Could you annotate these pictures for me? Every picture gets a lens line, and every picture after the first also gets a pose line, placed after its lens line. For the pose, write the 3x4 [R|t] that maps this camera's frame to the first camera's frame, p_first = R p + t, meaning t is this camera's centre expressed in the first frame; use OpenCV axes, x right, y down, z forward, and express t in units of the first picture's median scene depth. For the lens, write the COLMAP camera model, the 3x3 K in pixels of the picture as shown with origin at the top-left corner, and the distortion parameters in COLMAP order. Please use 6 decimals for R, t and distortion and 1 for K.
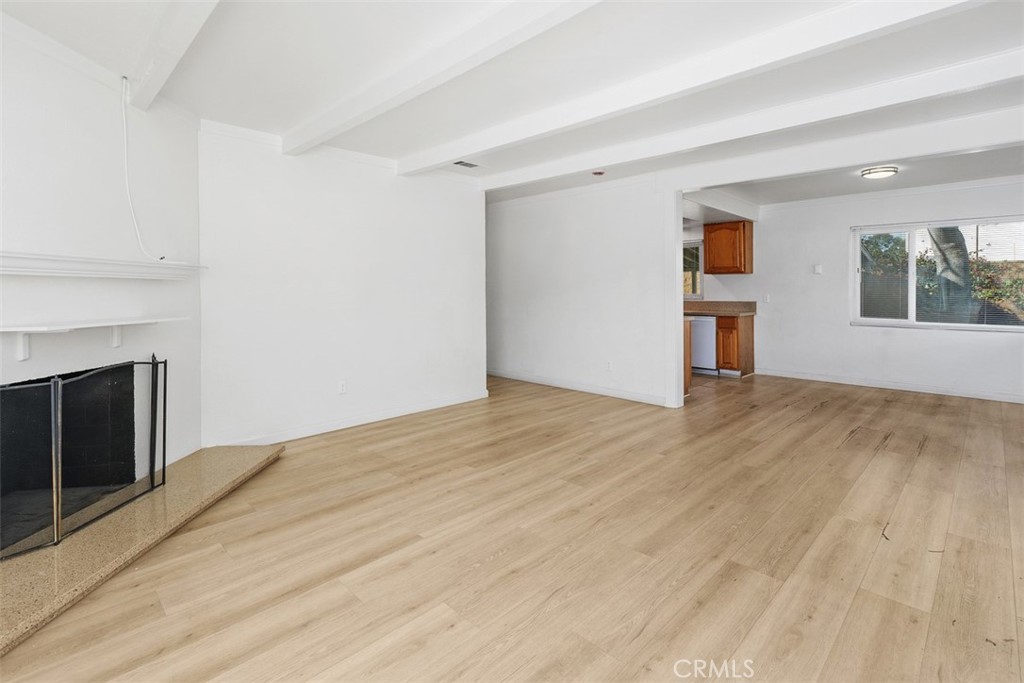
lens RADIAL K [[468.2, 0, 519.3], [0, 468.2, 283.7], [0, 0, 1]] dist [0.002465, -0.000394]
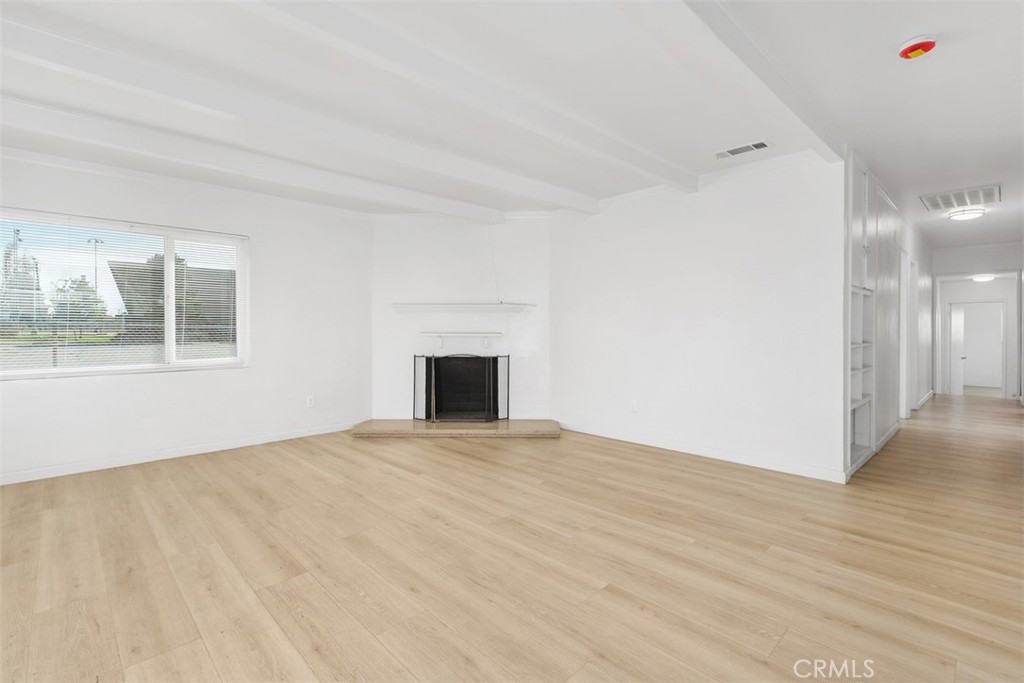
lens RADIAL K [[468.2, 0, 514.6], [0, 468.2, 333.4], [0, 0, 1]] dist [0.002465, -0.000394]
pose [[-0.010271, 0.016286, -0.999815, 1.183805], [0.015771, 0.999746, 0.016123, 0.048237], [0.999823, -0.015603, -0.010526, 1.194034]]
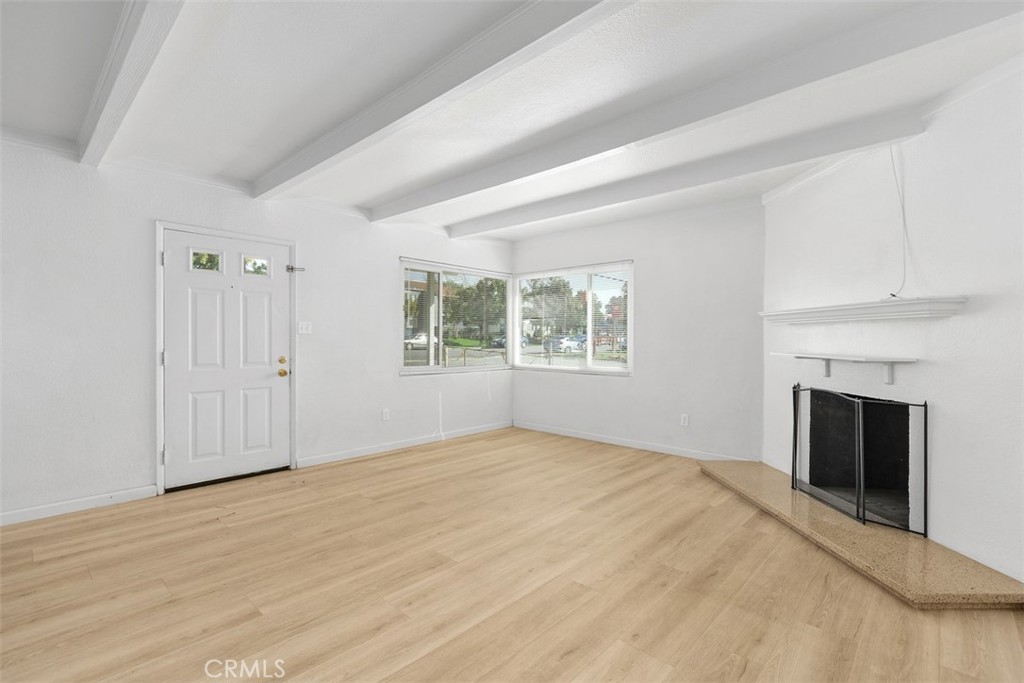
lens RADIAL K [[468.2, 0, 520.5], [0, 468.2, 335.1], [0, 0, 1]] dist [0.002465, -0.000394]
pose [[-0.999223, -0.003547, -0.039263, 0.015316], [-0.002679, 0.999752, -0.022126, 0.053414], [0.039332, -0.022004, -0.998984, 2.117414]]
